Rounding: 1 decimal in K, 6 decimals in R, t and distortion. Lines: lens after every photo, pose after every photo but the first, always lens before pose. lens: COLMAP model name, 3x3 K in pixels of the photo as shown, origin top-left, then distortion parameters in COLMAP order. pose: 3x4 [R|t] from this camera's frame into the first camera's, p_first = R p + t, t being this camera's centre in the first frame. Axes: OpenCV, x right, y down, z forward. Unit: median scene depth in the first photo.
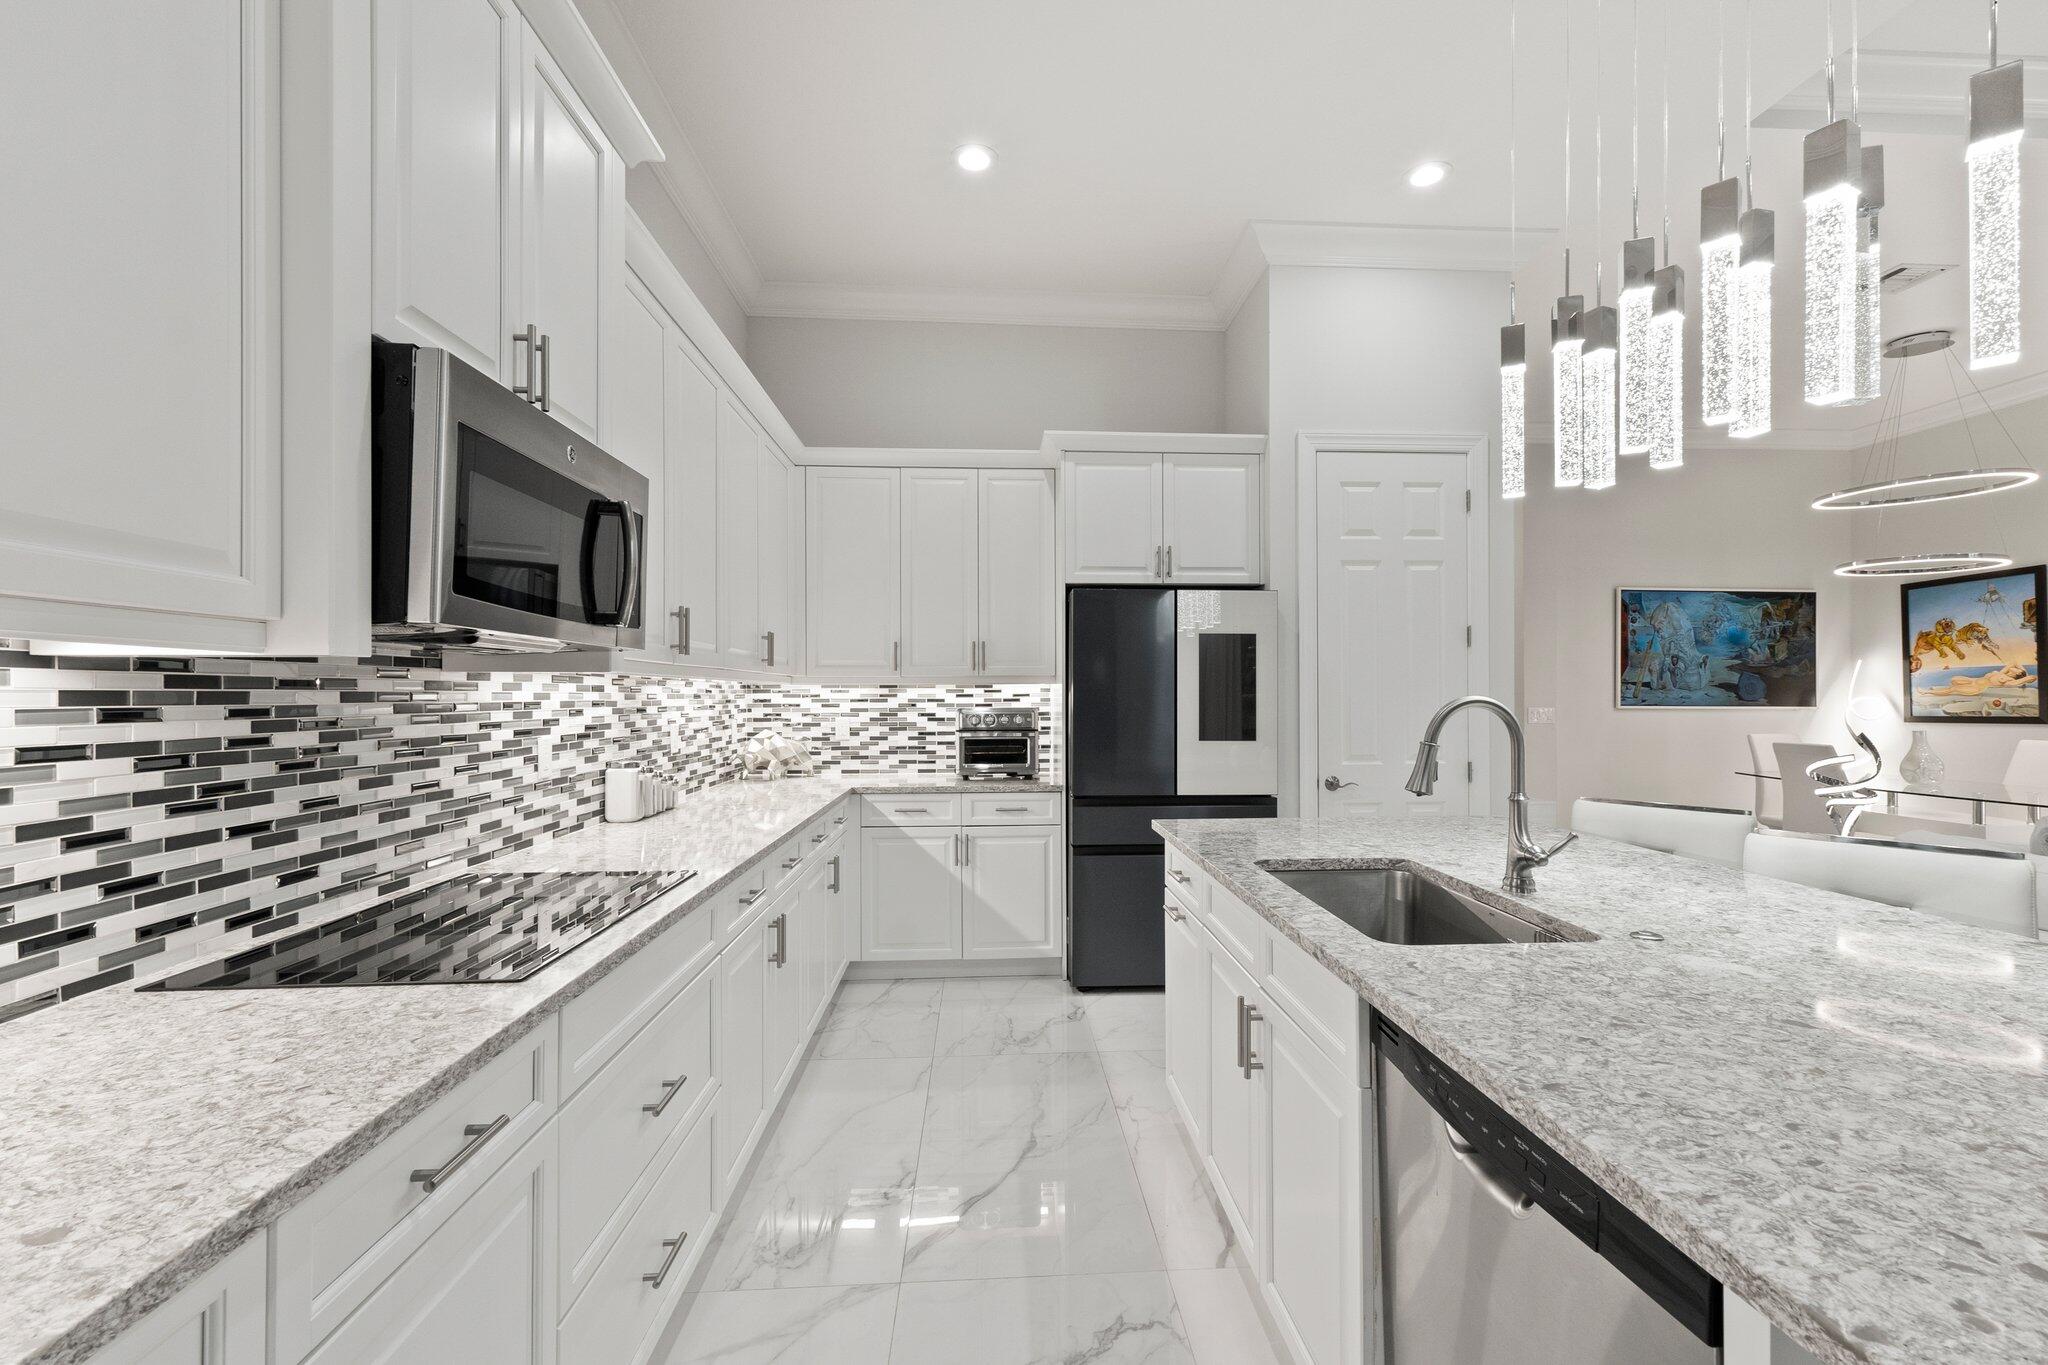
lens RADIAL K [[858.4, 0, 1032.6], [0, 858.4, 694.3], [0, 0, 1]] dist [0.007980, -0.001009]
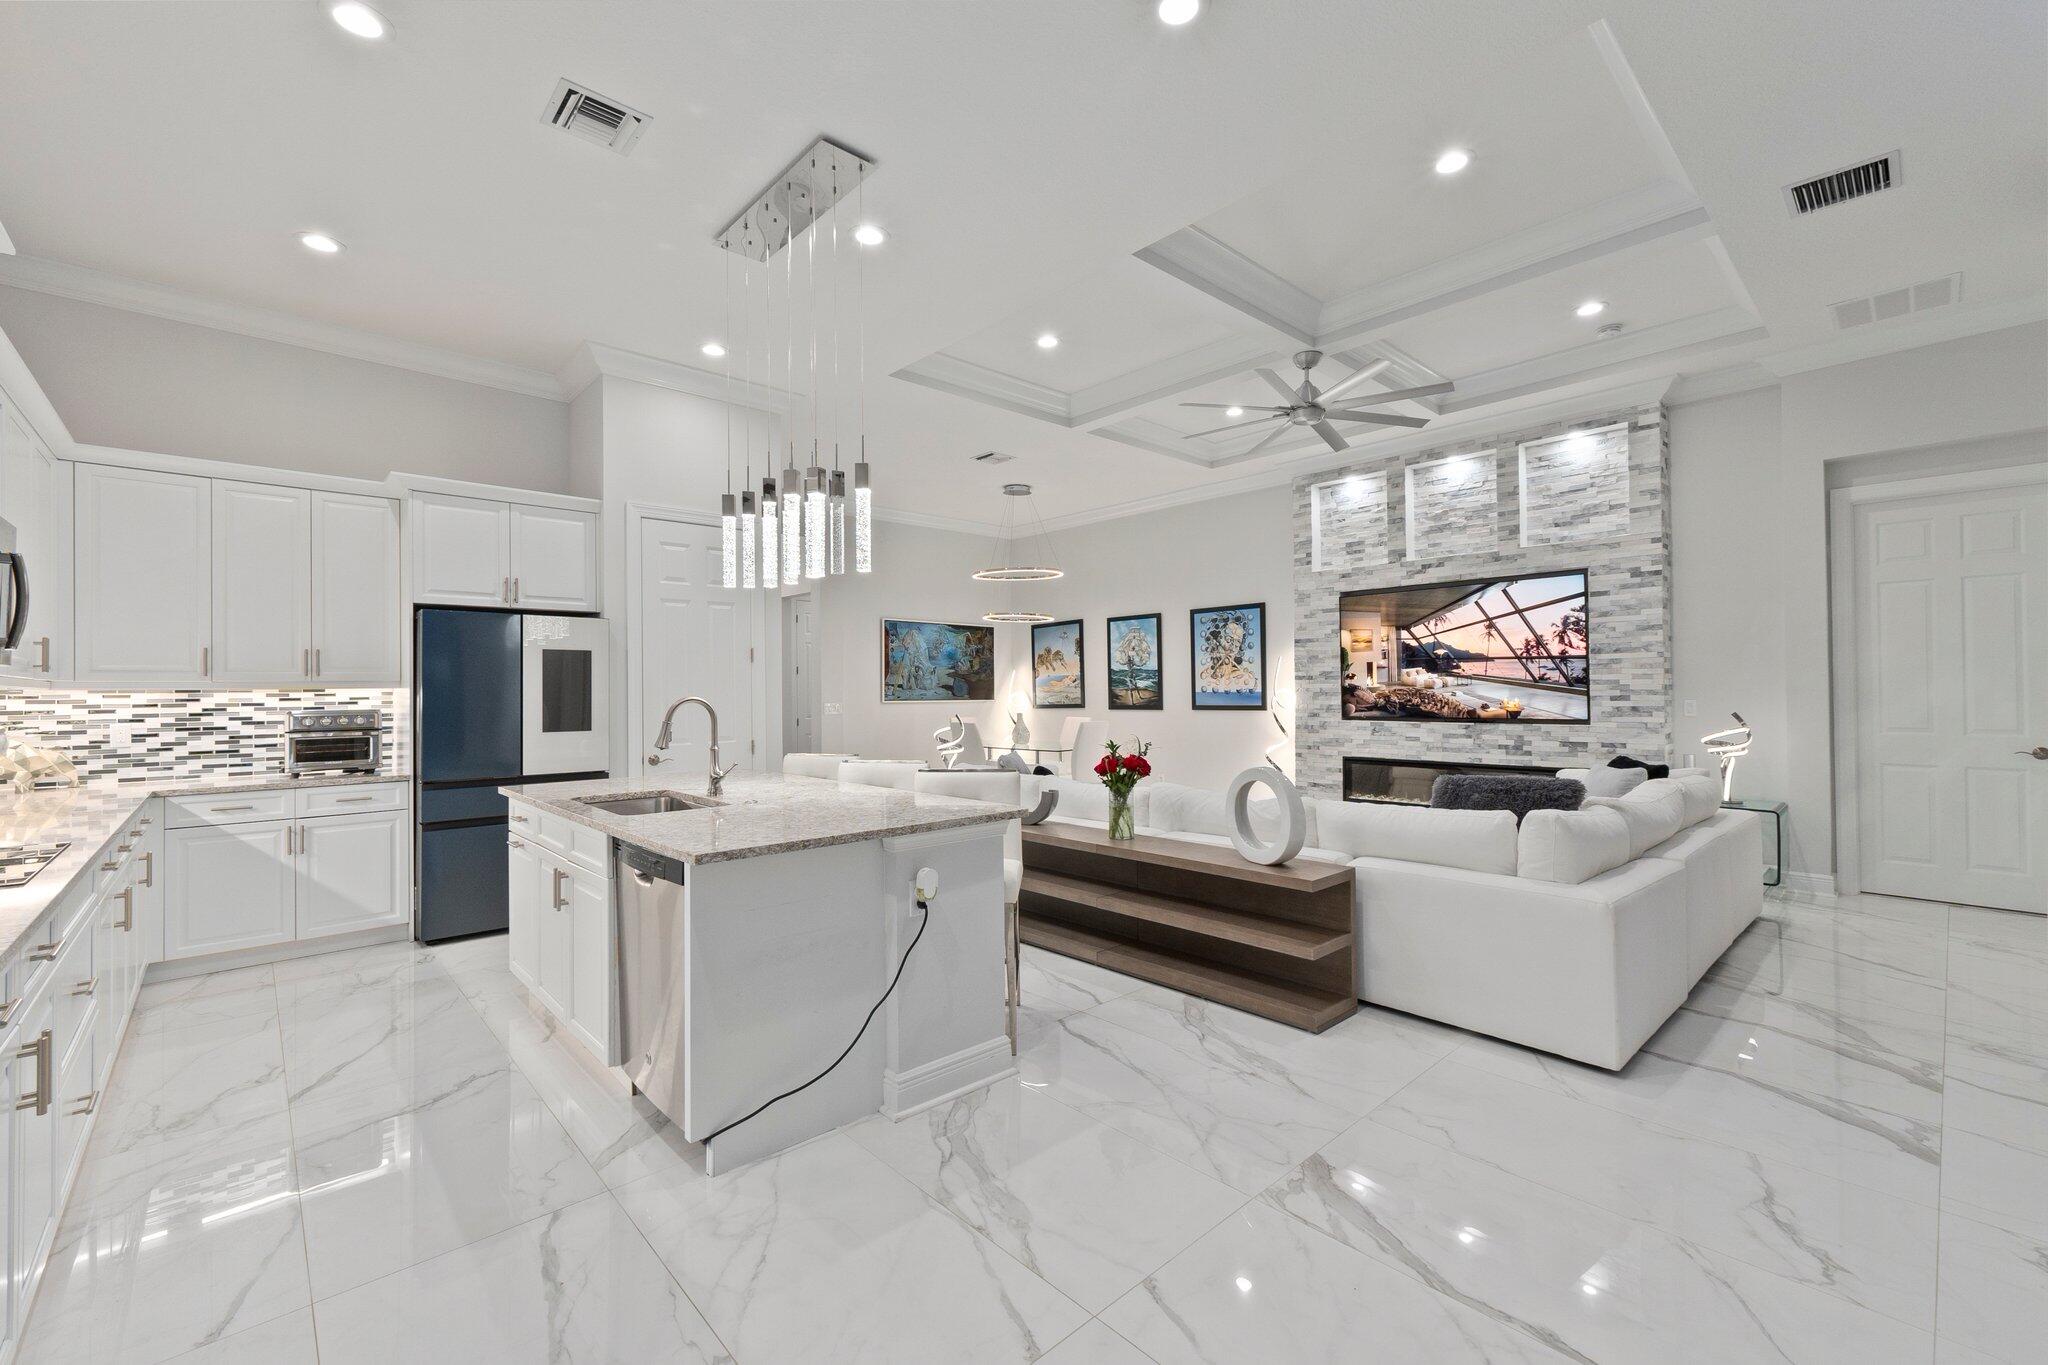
lens RADIAL K [[858.4, 0, 1031.2], [0, 858.4, 678.4], [0, 0, 1]] dist [0.007980, -0.001009]
pose [[0.772905, 0.003722, 0.634511, -0.056462], [0.007171, 0.999868, -0.014601, -0.002435], [-0.634481, 0.015835, 0.772776, -0.443239]]
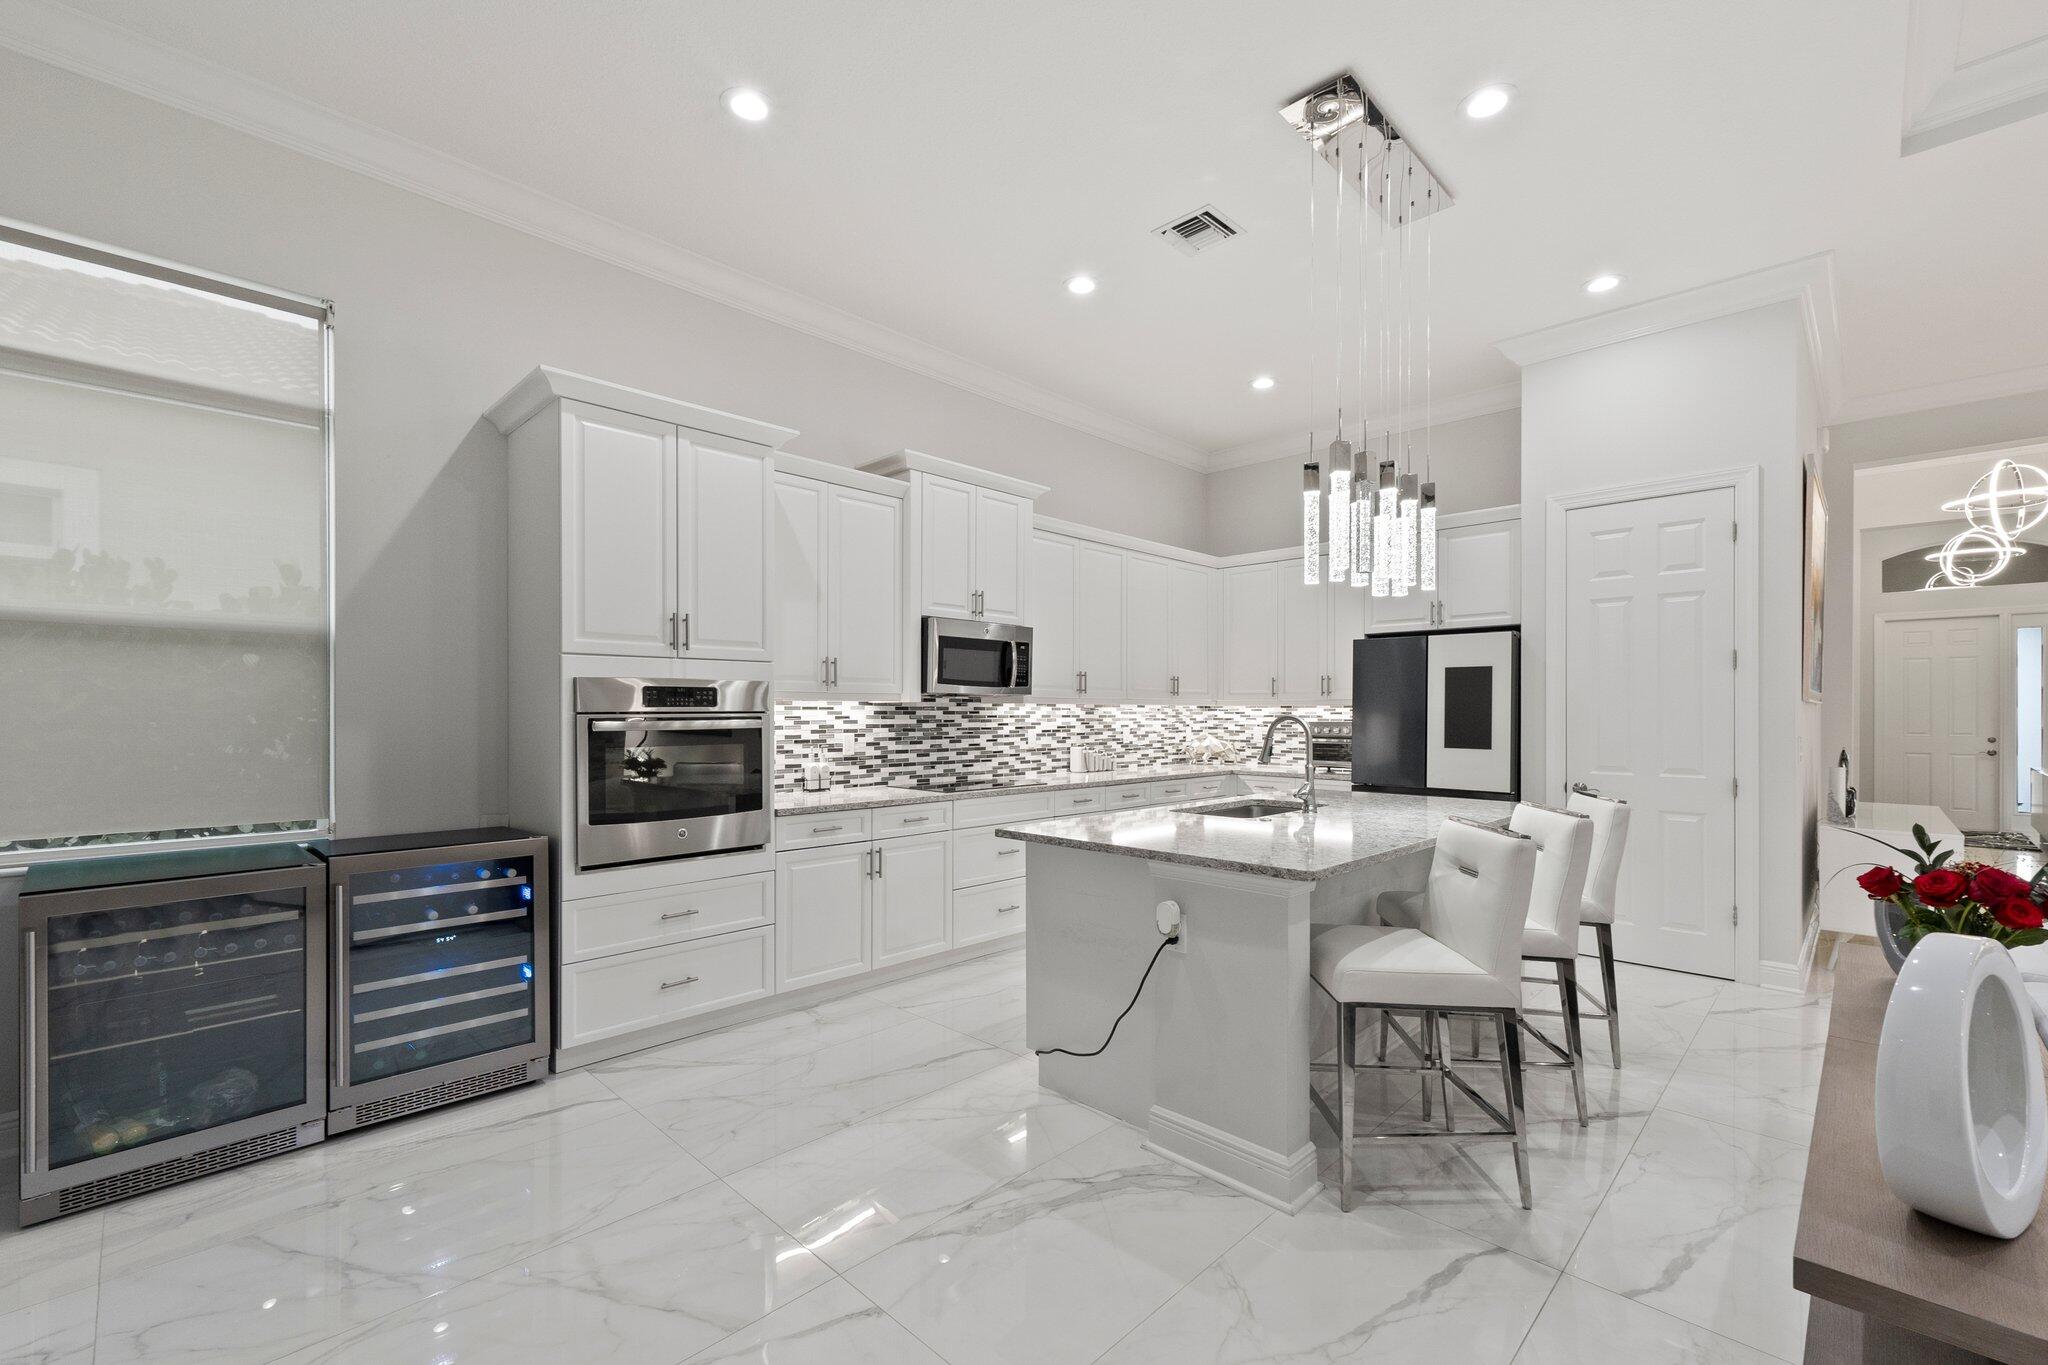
lens RADIAL K [[858.4, 0, 1024.2], [0, 858.4, 715.8], [0, 0, 1]] dist [0.007980, -0.001009]
pose [[0.669041, 0.007249, -0.743190, 0.718828], [-0.002736, 0.999970, 0.007291, -0.003875], [0.743221, -0.002844, 0.669040, -0.362559]]
